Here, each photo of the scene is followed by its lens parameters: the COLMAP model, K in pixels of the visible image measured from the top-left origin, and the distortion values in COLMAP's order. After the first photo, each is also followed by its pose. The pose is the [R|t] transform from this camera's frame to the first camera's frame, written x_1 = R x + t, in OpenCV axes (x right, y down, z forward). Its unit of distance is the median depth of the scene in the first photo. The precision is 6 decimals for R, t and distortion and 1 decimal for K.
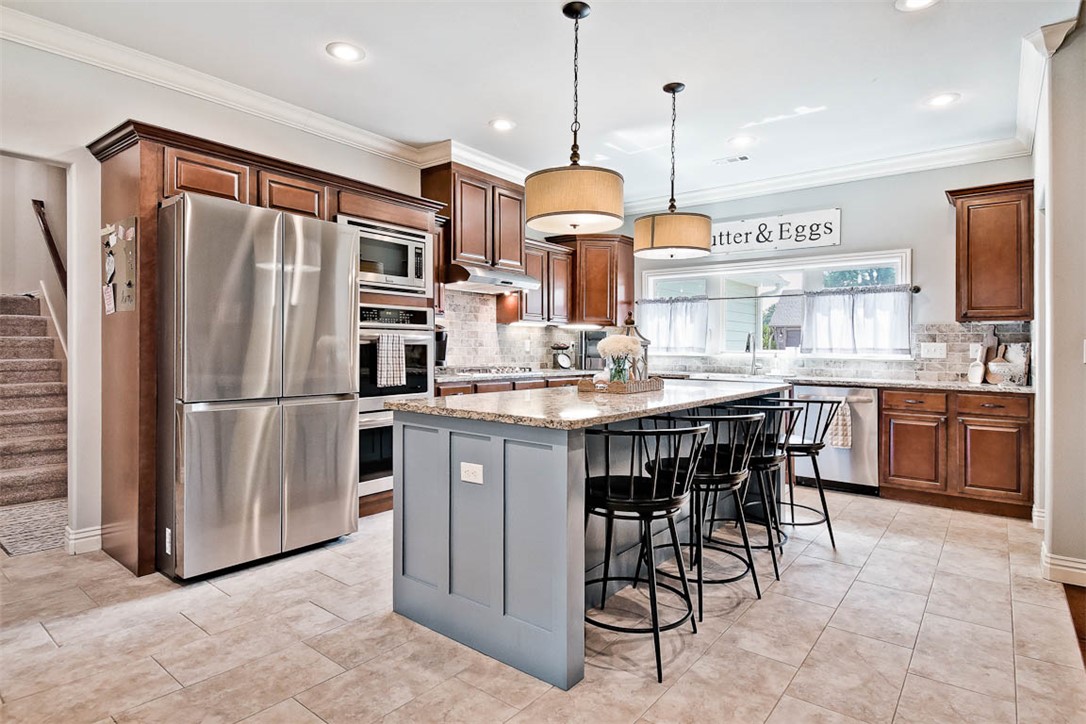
lens RADIAL K [[585.4, 0, 536.8], [0, 585.4, 342.1], [0, 0, 1]] dist [0.025690, -0.035630]
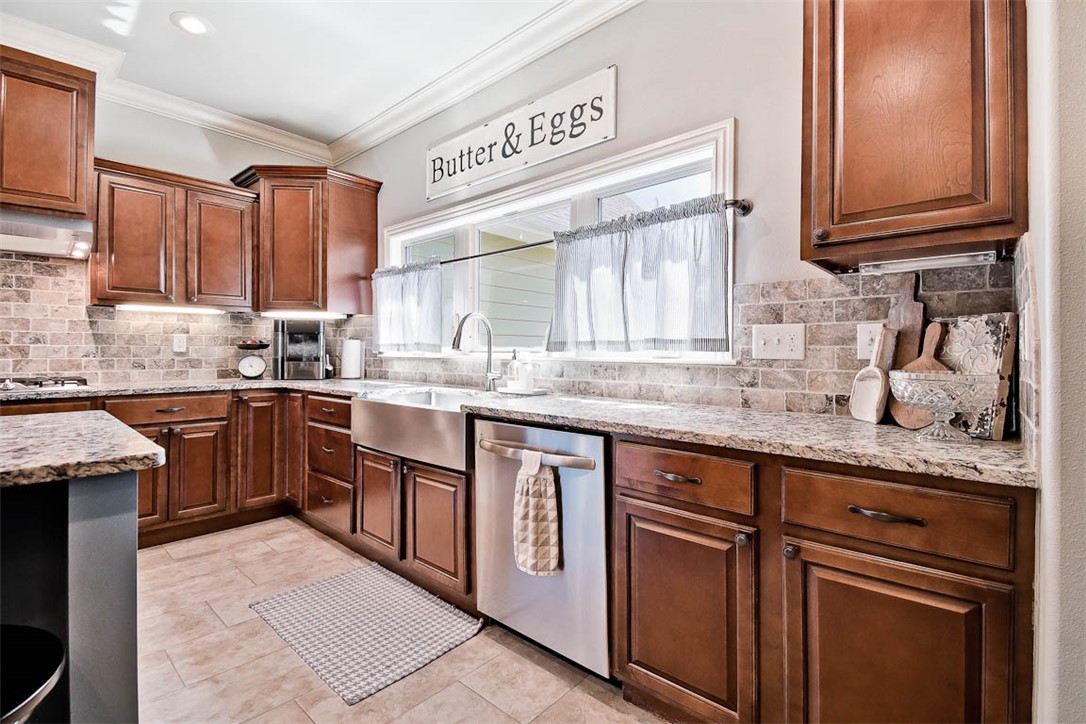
lens RADIAL K [[488.6, 0, 535.6], [0, 488.6, 352.9], [0, 0, 1]] dist [0.001911, -0.016643]
pose [[0.997762, -0.006115, -0.066592, 0.540566], [0.006855, 0.999917, 0.010895, 0.018125], [0.066520, -0.011328, 0.997721, 0.651053]]
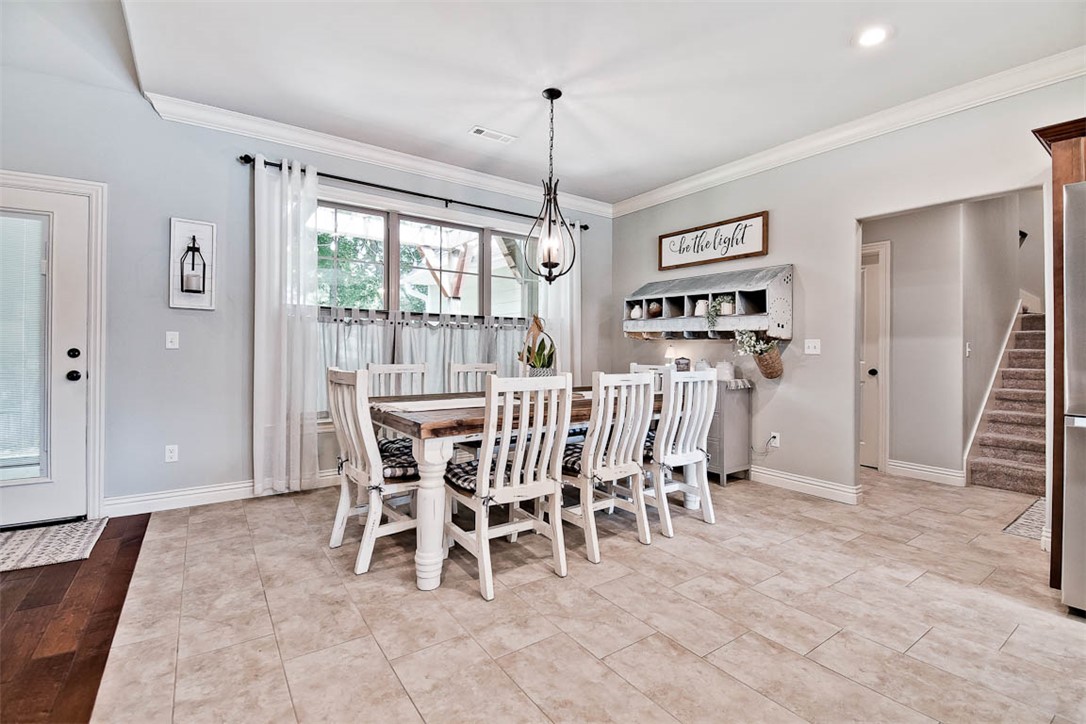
lens RADIAL K [[486.4, 0, 554.9], [0, 486.4, 360.4], [0, 0, 1]] dist [0.000173, -0.000343]
pose [[-0.260384, 0.008524, -0.965468, 0.196232], [-0.006424, 0.999924, 0.010561, 0.009163], [0.965484, 0.008952, -0.260309, 0.249164]]
